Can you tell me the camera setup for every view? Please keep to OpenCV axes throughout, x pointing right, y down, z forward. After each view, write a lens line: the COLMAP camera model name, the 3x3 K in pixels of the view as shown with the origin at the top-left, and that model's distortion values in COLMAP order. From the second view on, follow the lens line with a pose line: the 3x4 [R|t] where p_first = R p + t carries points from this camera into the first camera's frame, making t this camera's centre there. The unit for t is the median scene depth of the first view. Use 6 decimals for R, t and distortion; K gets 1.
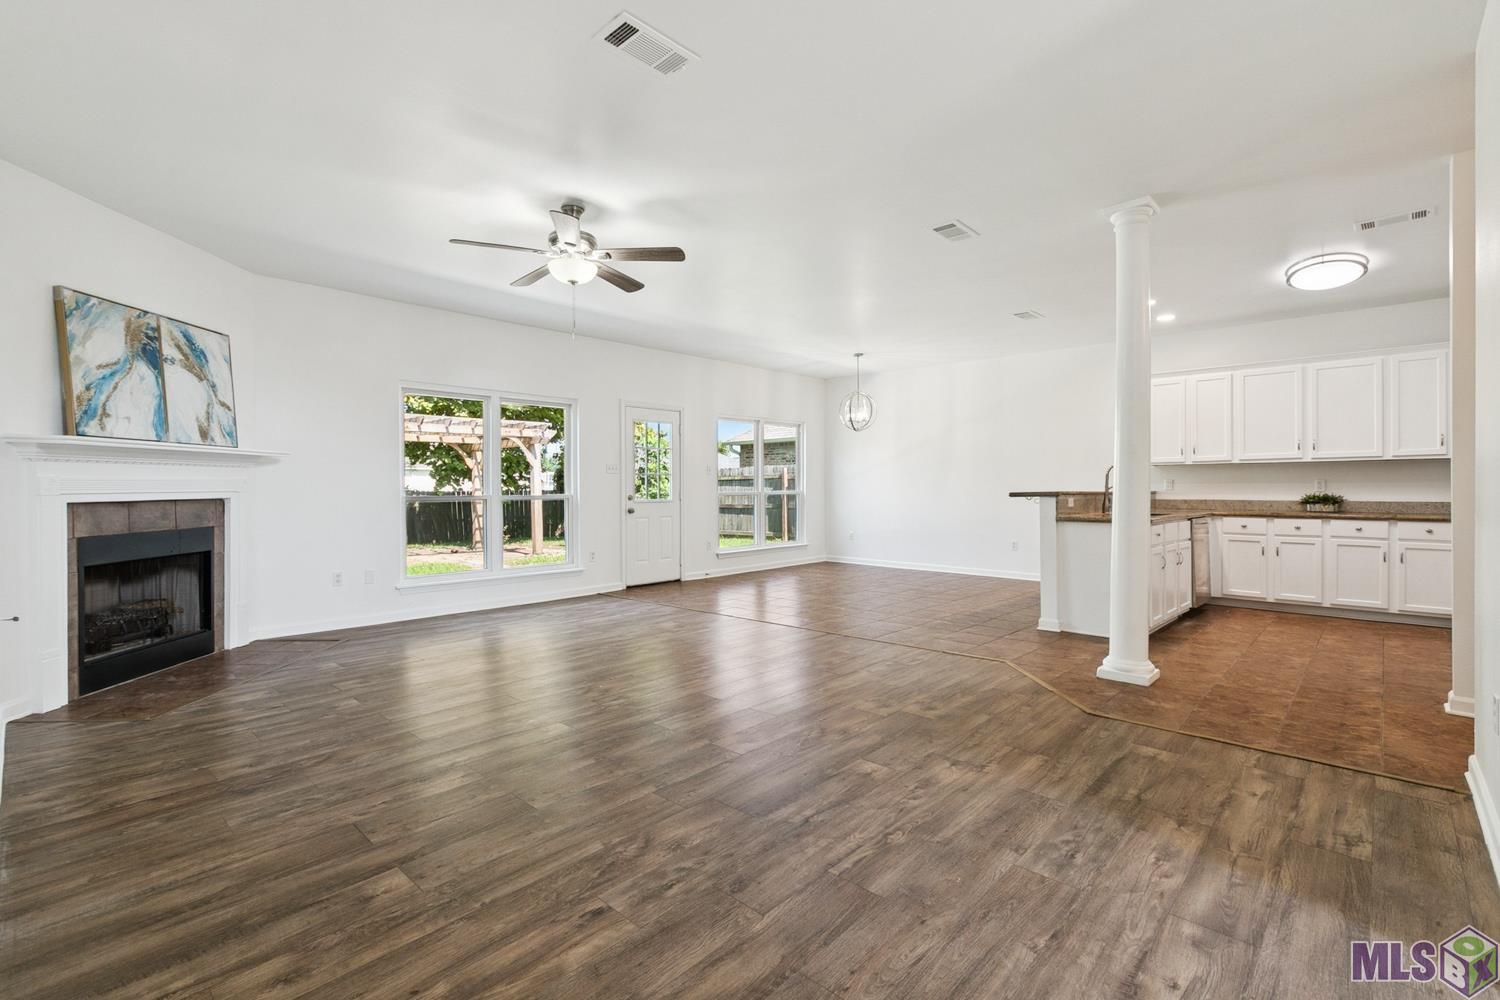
lens RADIAL K [[676.4, 0, 748.6], [0, 676.4, 486.7], [0, 0, 1]] dist [0.000937, -0.000413]
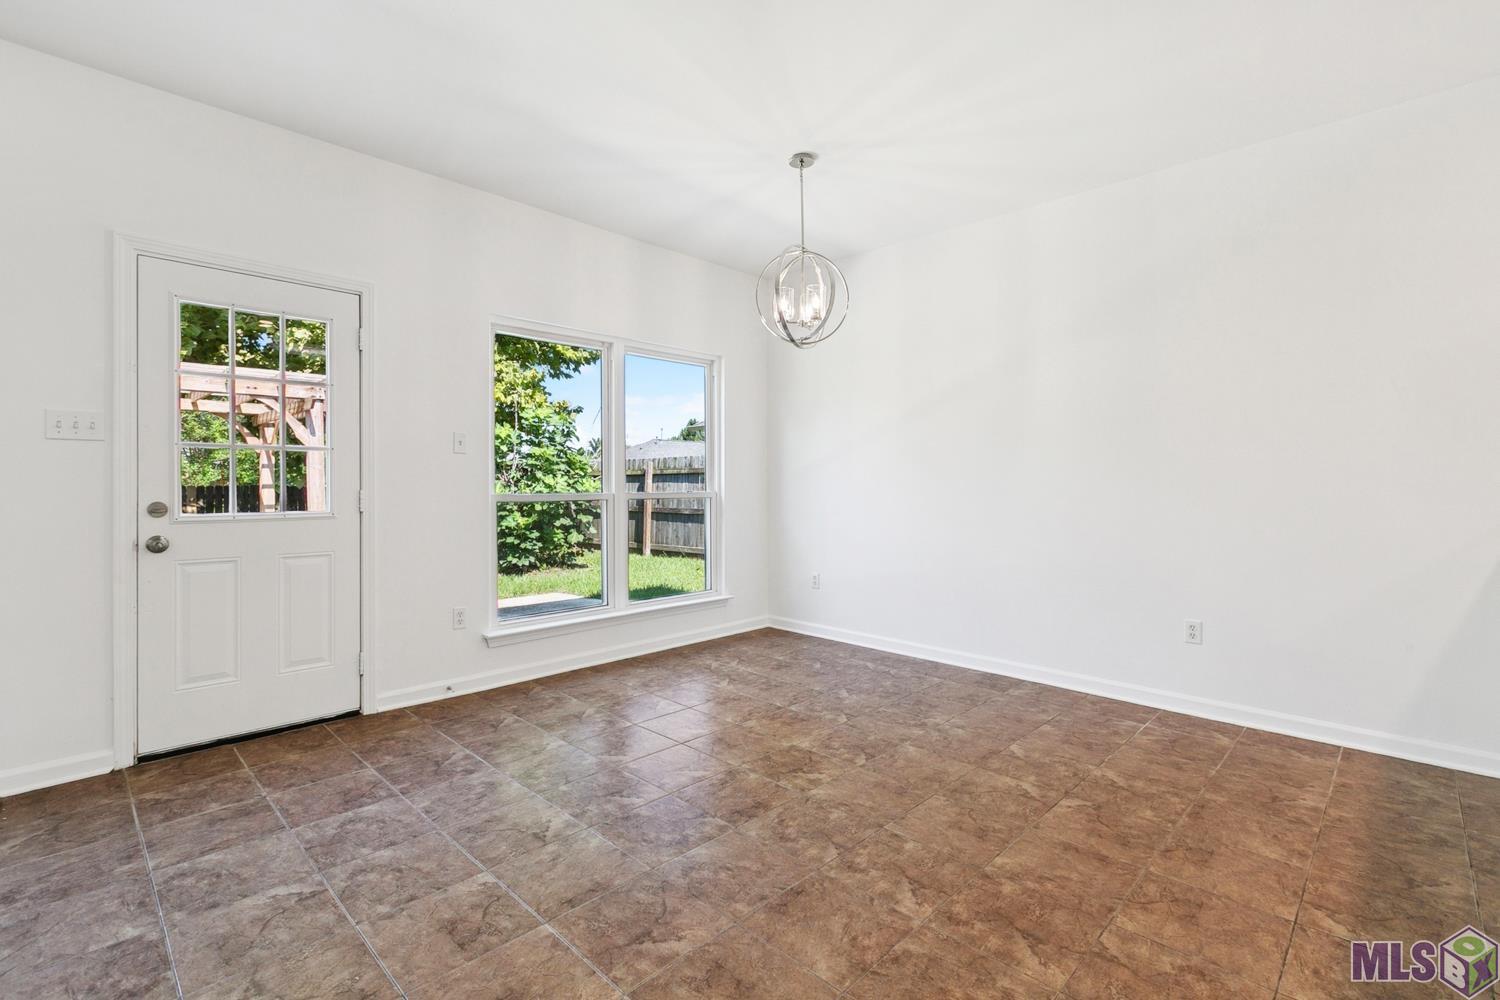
lens RADIAL K [[676.4, 0, 748.6], [0, 676.4, 486.7], [0, 0, 1]] dist [0.000937, -0.000413]
pose [[0.999651, 0.010428, -0.024289, 0.278545], [-0.010339, 0.999939, 0.003825, -0.002360], [0.024328, -0.003573, 0.999698, 1.188678]]
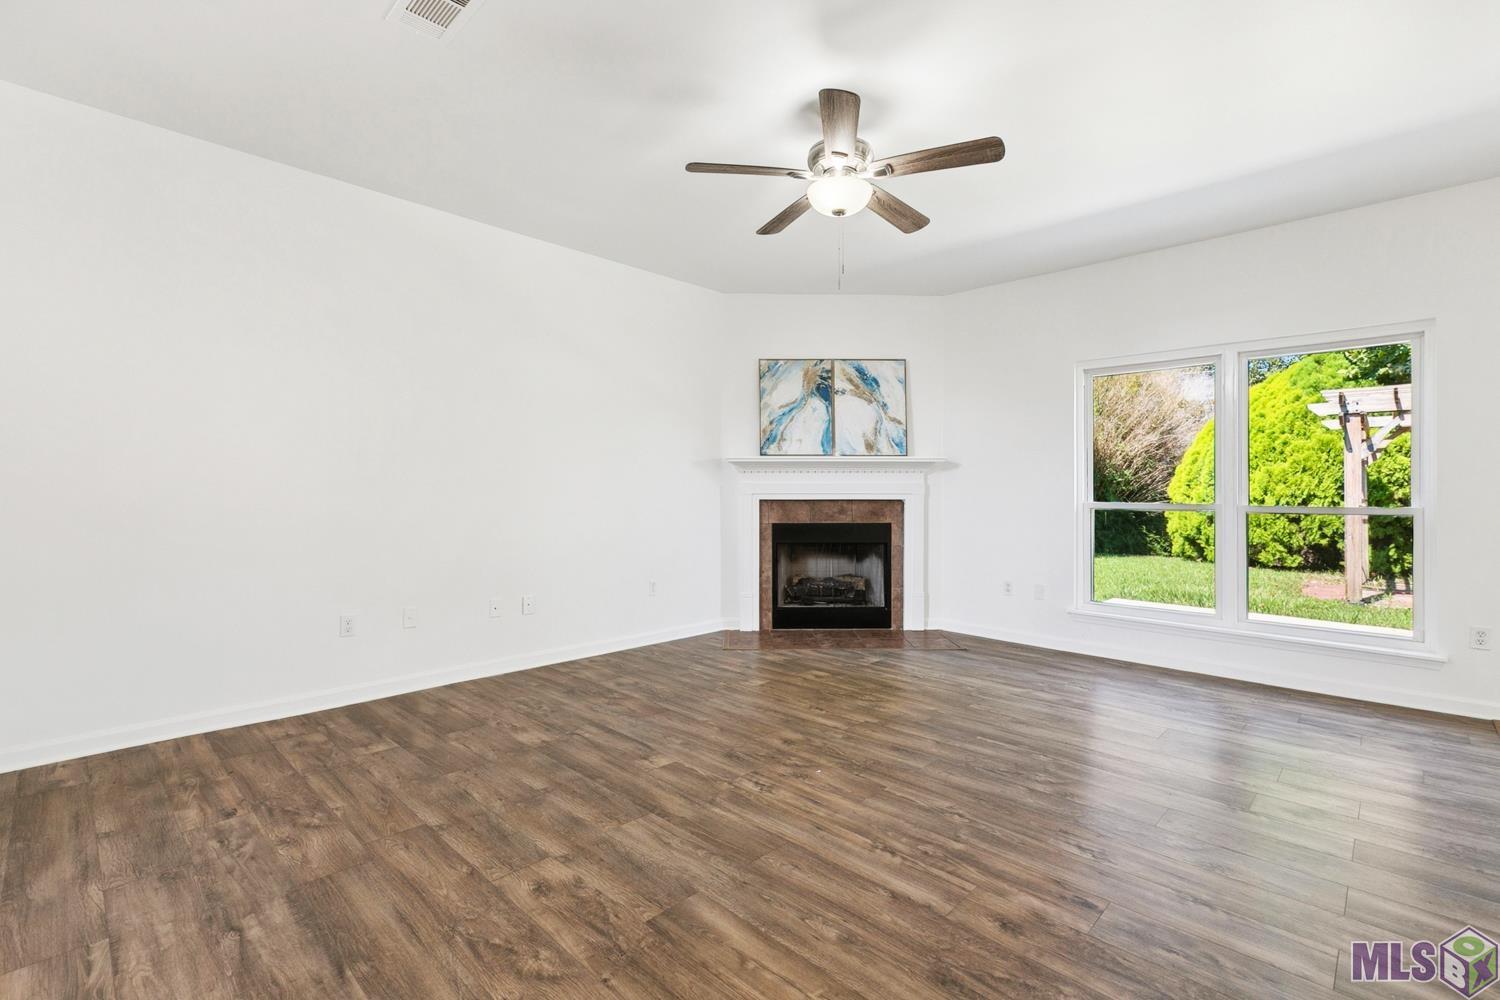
lens RADIAL K [[676.4, 0, 748.6], [0, 676.4, 486.7], [0, 0, 1]] dist [0.000937, -0.000413]
pose [[-0.021609, -0.003620, -0.999760, 0.455400], [-0.005563, 0.999978, -0.003501, 0.000397], [0.999751, 0.005486, -0.021629, 0.871807]]
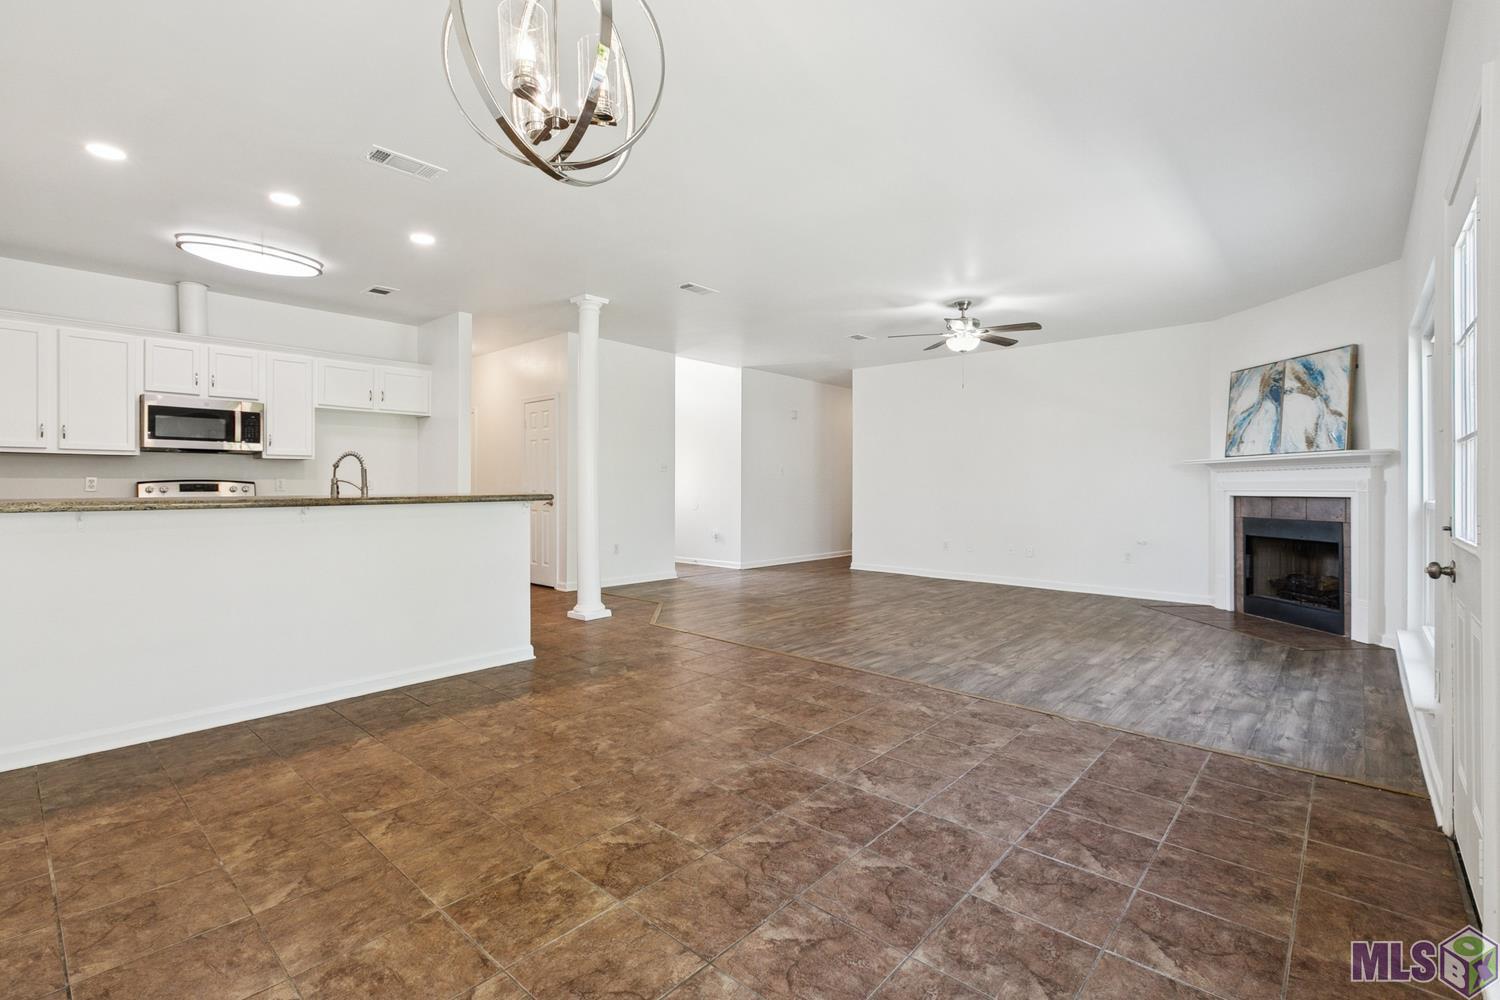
lens RADIAL K [[676.4, 0, 748.6], [0, 676.4, 486.7], [0, 0, 1]] dist [0.000937, -0.000413]
pose [[-0.999819, 0.003089, -0.018780, 0.233778], [0.003074, 0.999995, 0.000831, -0.003984], [0.018782, 0.000773, -0.999823, 2.358048]]
